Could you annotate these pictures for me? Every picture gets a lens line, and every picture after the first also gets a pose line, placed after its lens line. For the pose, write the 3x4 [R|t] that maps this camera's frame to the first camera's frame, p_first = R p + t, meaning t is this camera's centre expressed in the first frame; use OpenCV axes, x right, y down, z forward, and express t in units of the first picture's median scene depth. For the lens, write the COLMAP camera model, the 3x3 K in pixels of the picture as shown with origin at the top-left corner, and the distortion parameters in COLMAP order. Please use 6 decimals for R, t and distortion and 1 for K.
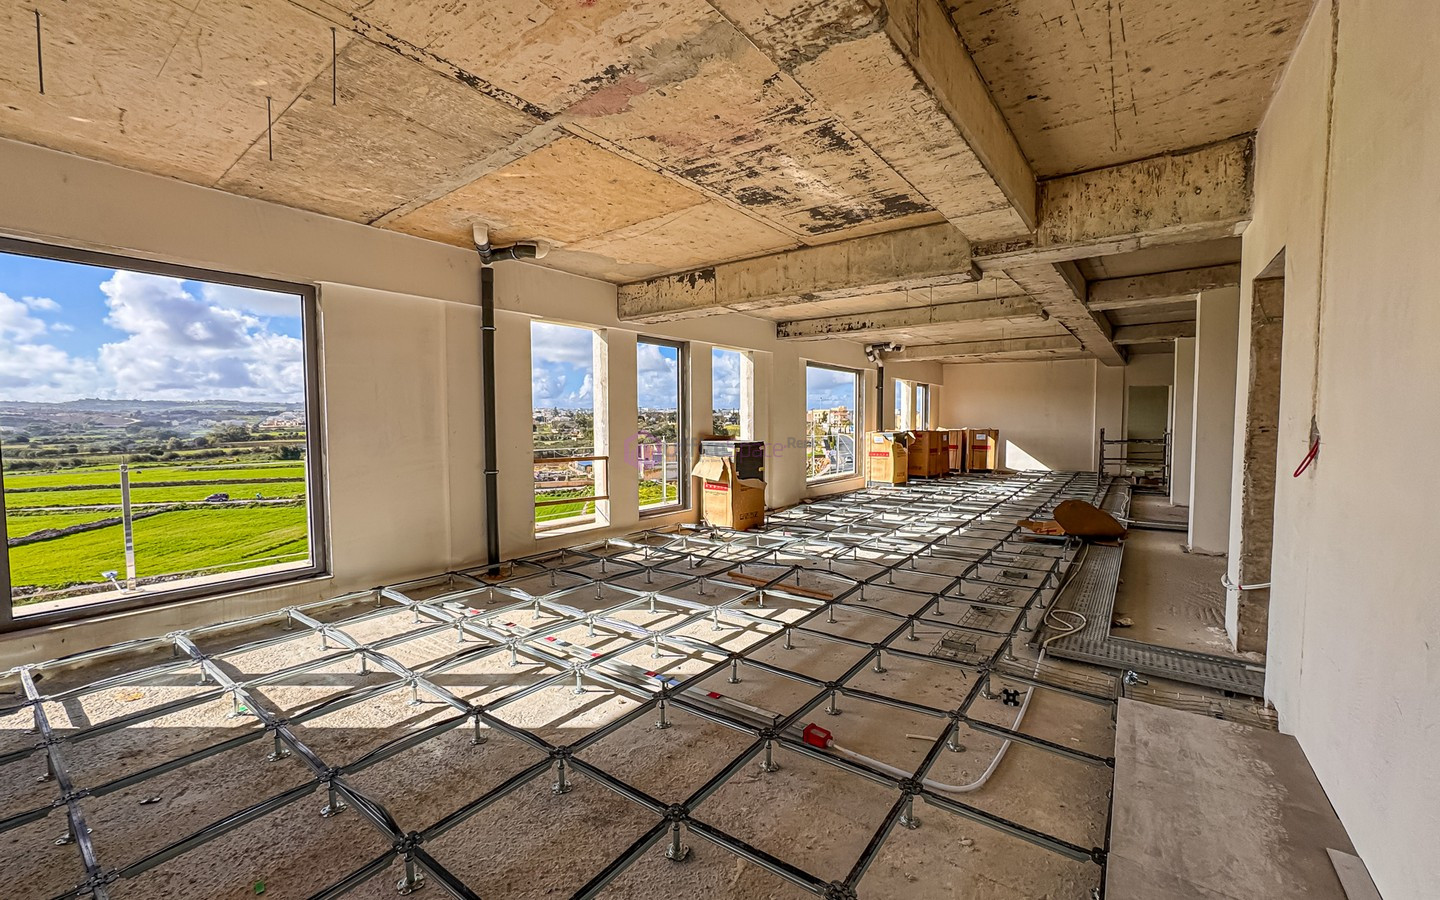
lens RADIAL K [[588.0, 0, 685.3], [0, 588.0, 456.7], [0, 0, 1]] dist [-0.027350, 0.013037]
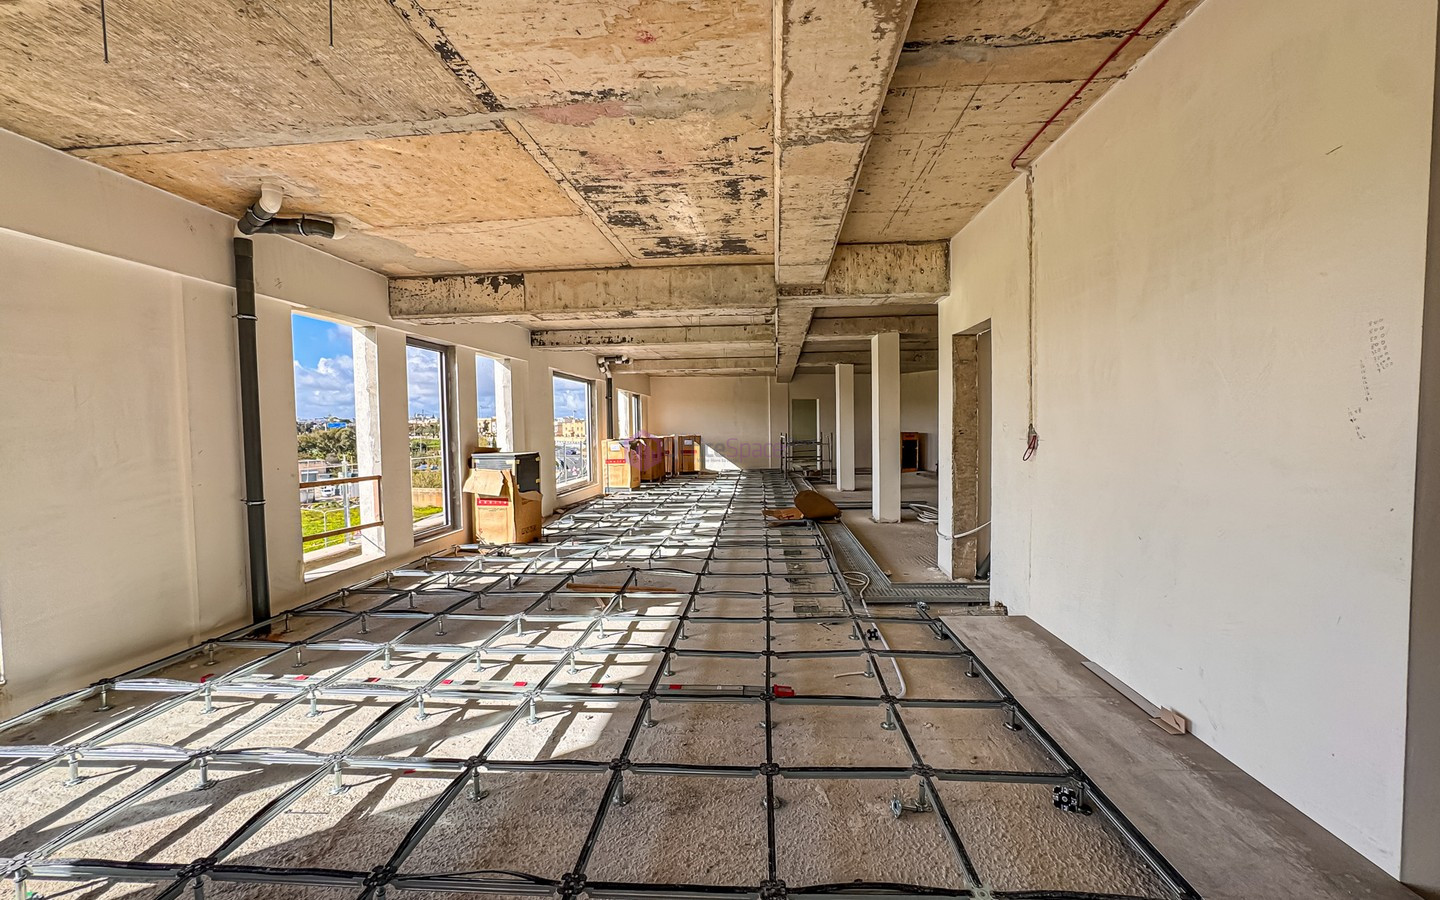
lens RADIAL K [[588.0, 0, 730.2], [0, 588.0, 456.0], [0, 0, 1]] dist [-0.027350, 0.013037]
pose [[0.840185, -0.036894, 0.541044, -0.234306], [0.045797, 0.998946, -0.002999, -0.004330], [-0.540363, 0.027298, 0.840989, 0.016073]]
